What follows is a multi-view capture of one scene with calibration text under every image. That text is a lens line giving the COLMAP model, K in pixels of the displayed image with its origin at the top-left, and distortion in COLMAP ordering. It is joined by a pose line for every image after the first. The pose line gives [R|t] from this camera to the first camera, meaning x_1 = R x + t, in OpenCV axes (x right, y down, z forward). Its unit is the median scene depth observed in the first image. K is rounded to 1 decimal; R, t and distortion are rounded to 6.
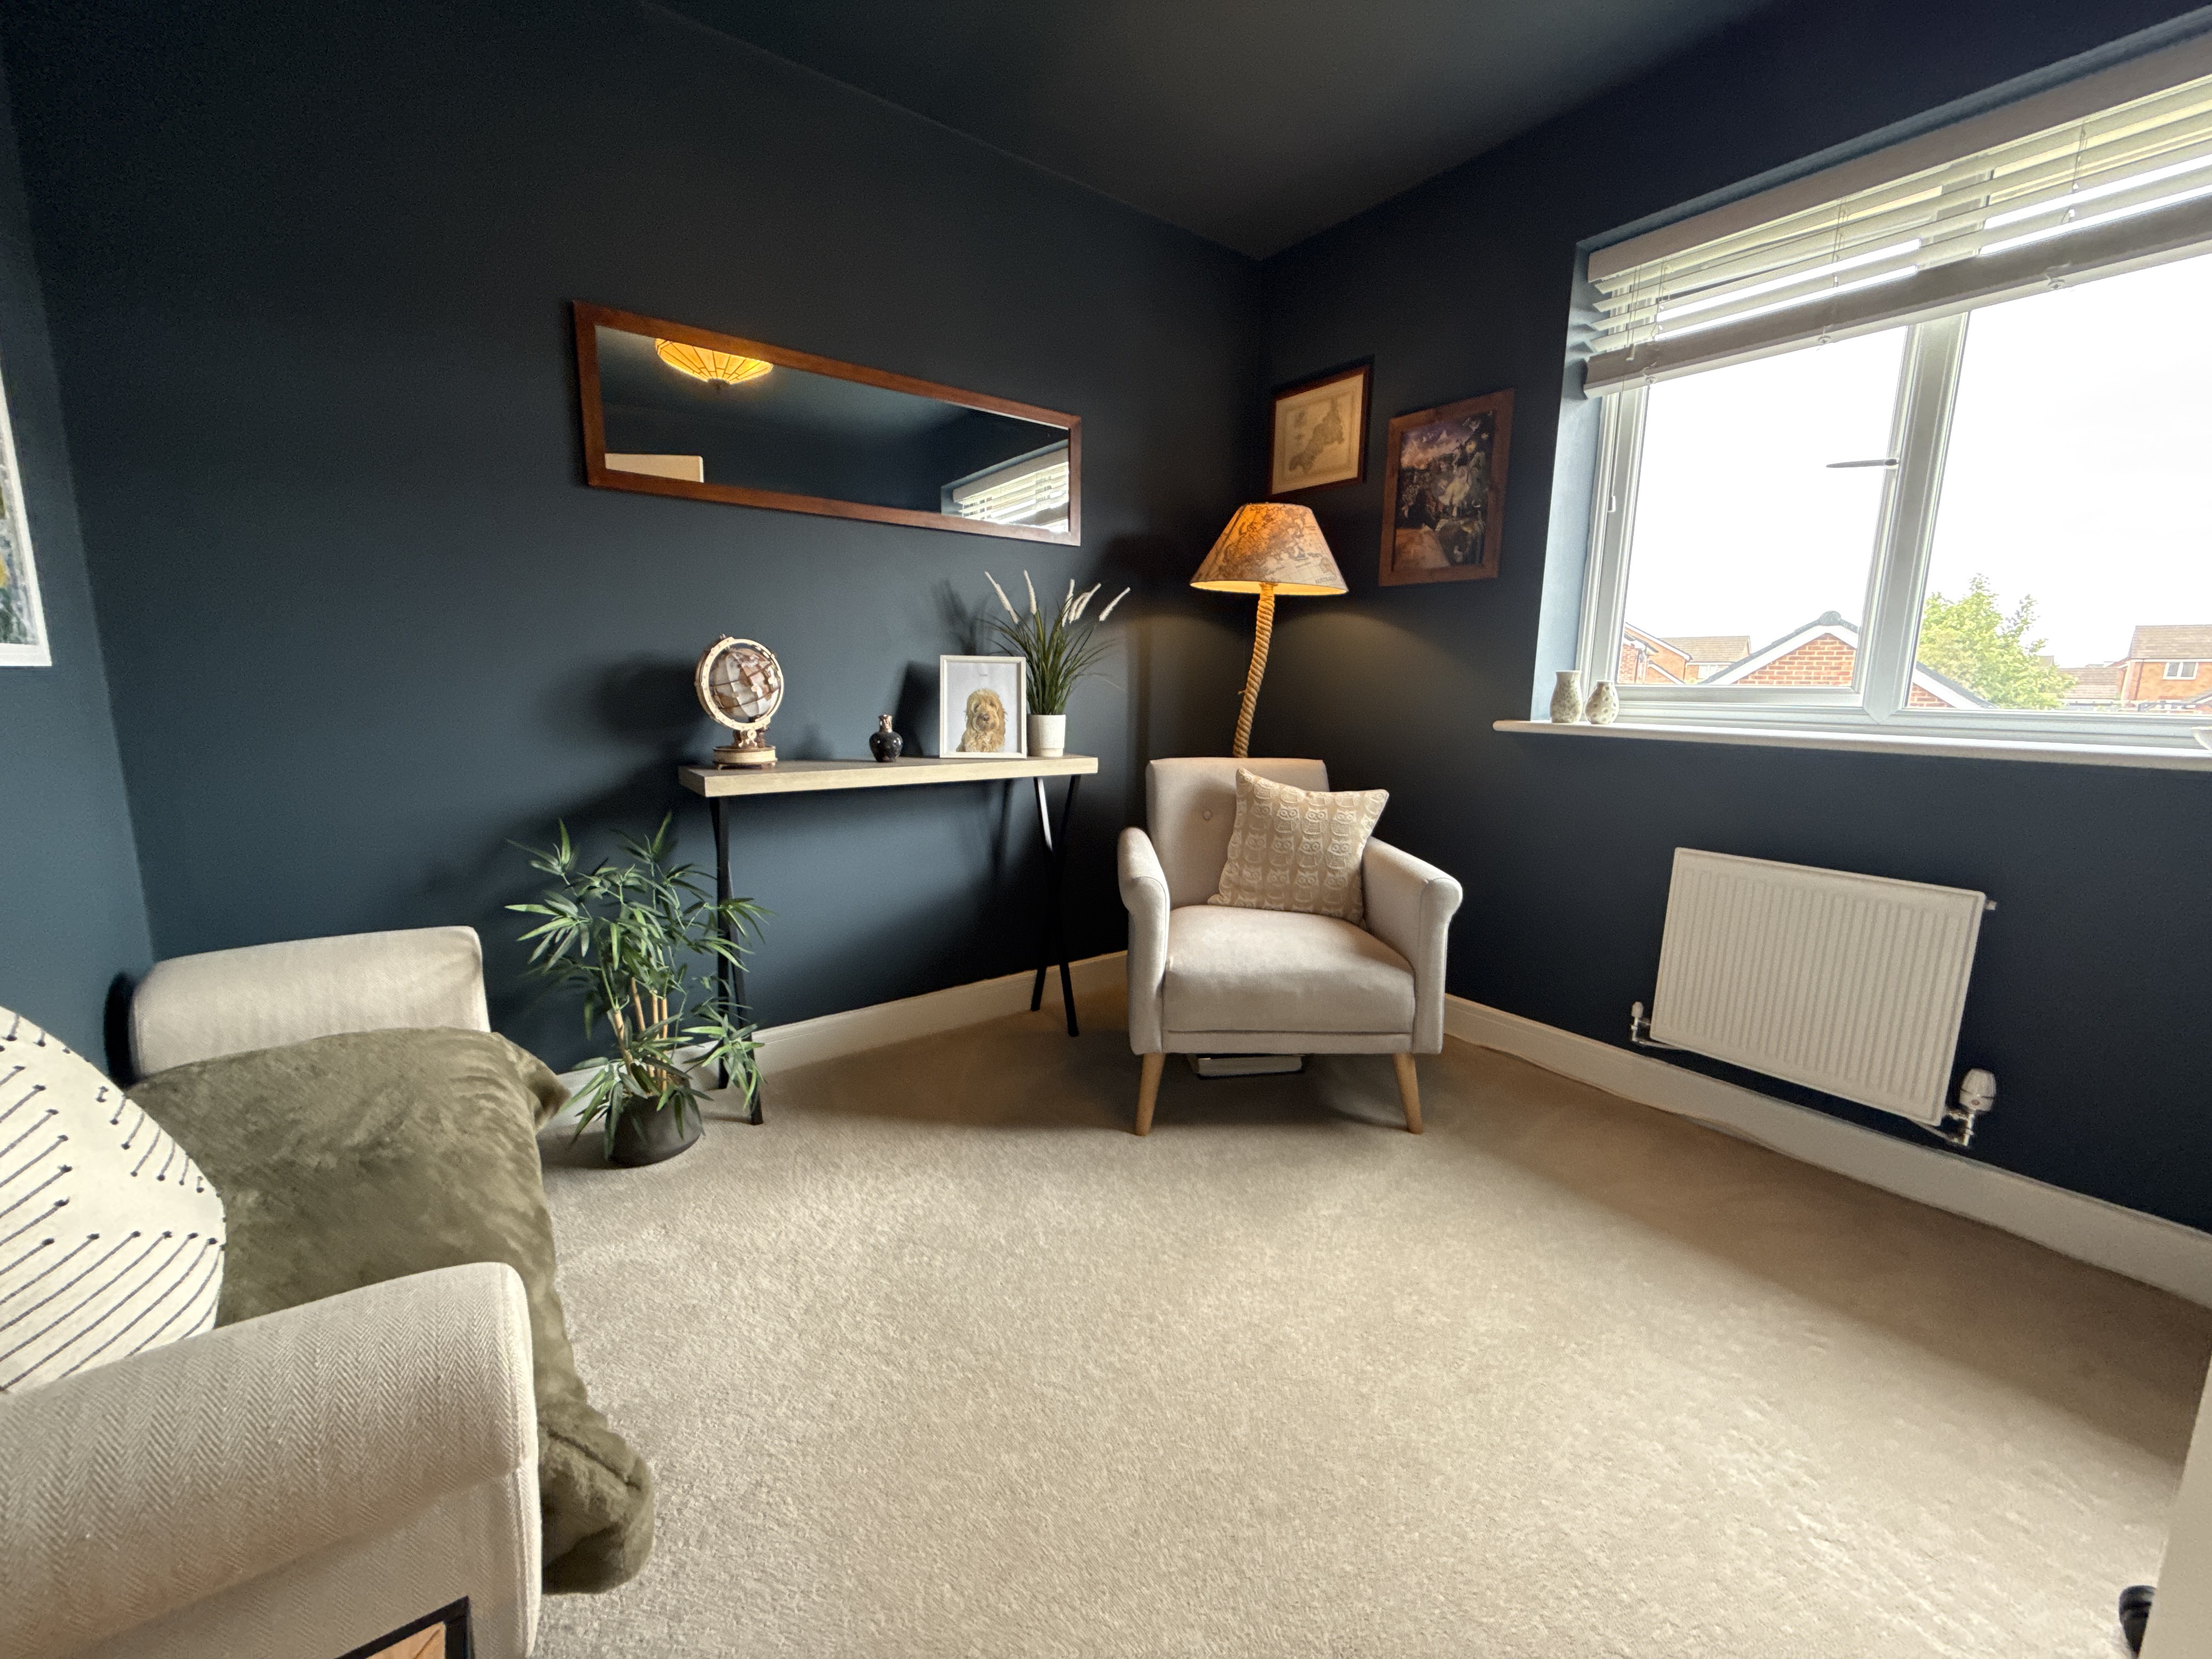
lens RADIAL K [[881.3, 0, 1107.1], [0, 881.3, 831.8], [0, 0, 1]] dist [-0.000203, 0.000002]
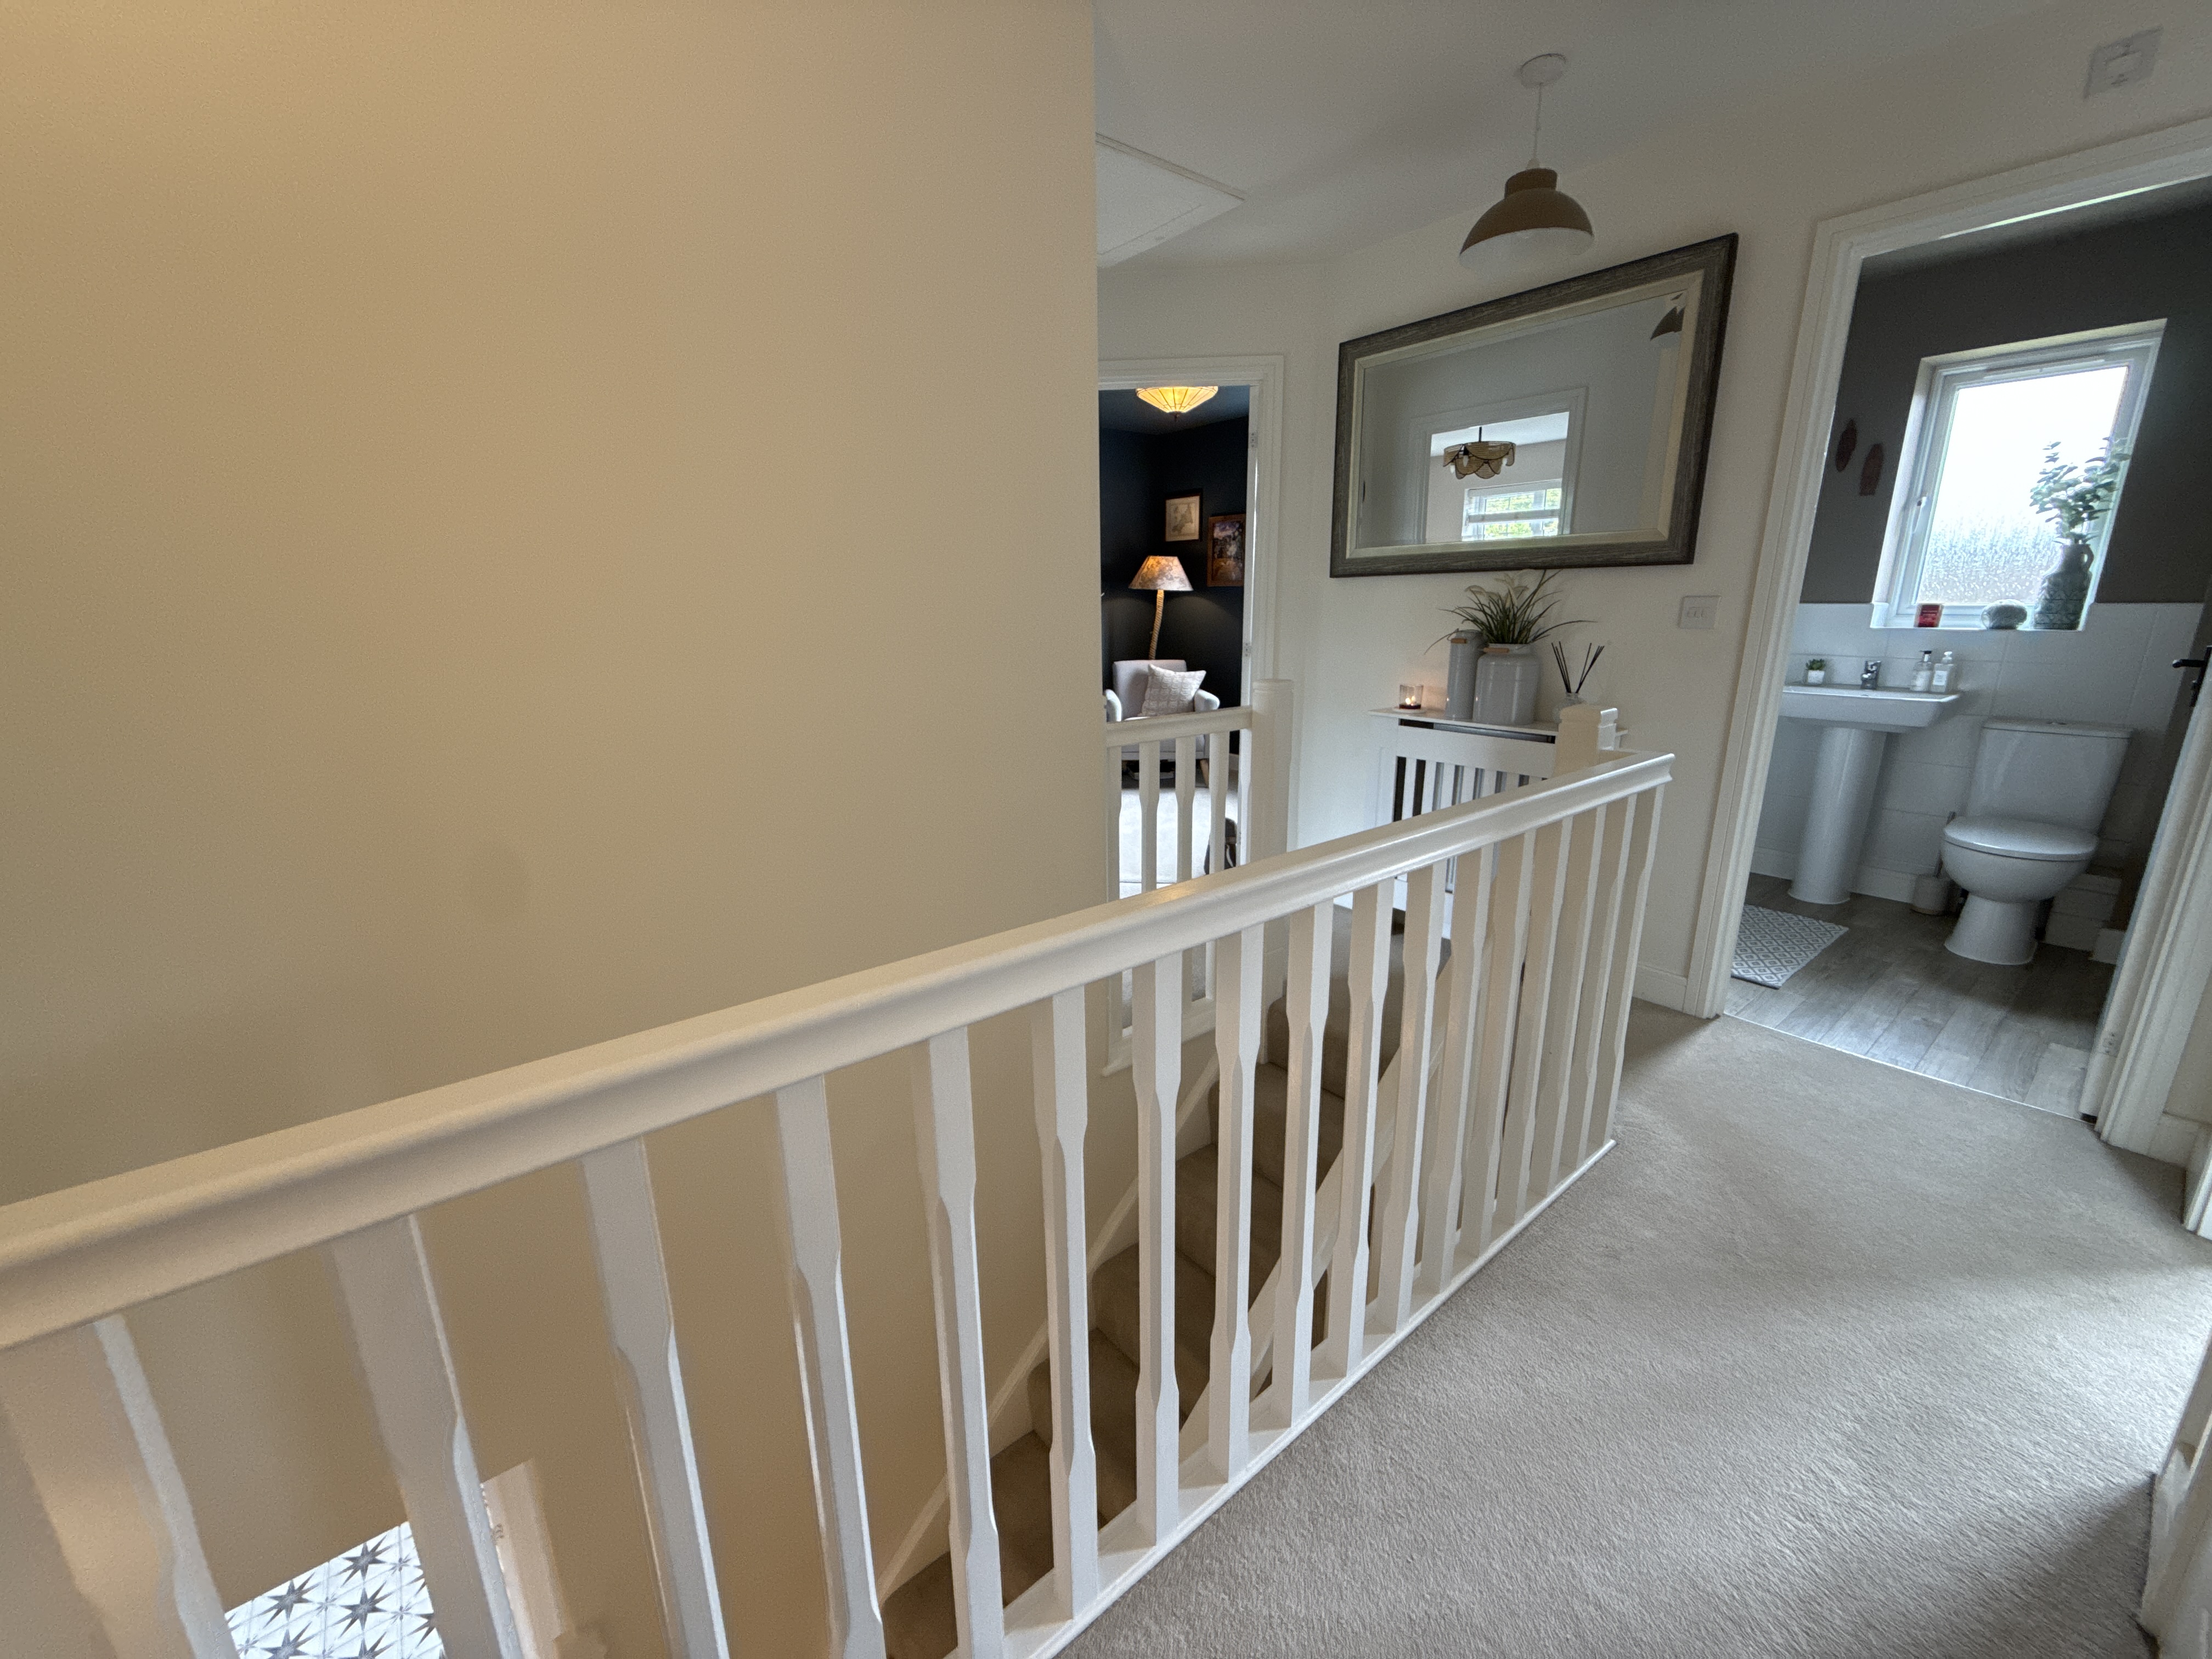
lens RADIAL K [[881.3, 0, 1103.6], [0, 881.3, 825.8], [0, 0, 1]] dist [-0.000203, 0.000002]
pose [[0.999339, -0.031221, 0.018631, -0.041284], [0.029507, 0.995852, 0.086068, 0.161985], [-0.021240, -0.085462, 0.996115, -1.493046]]
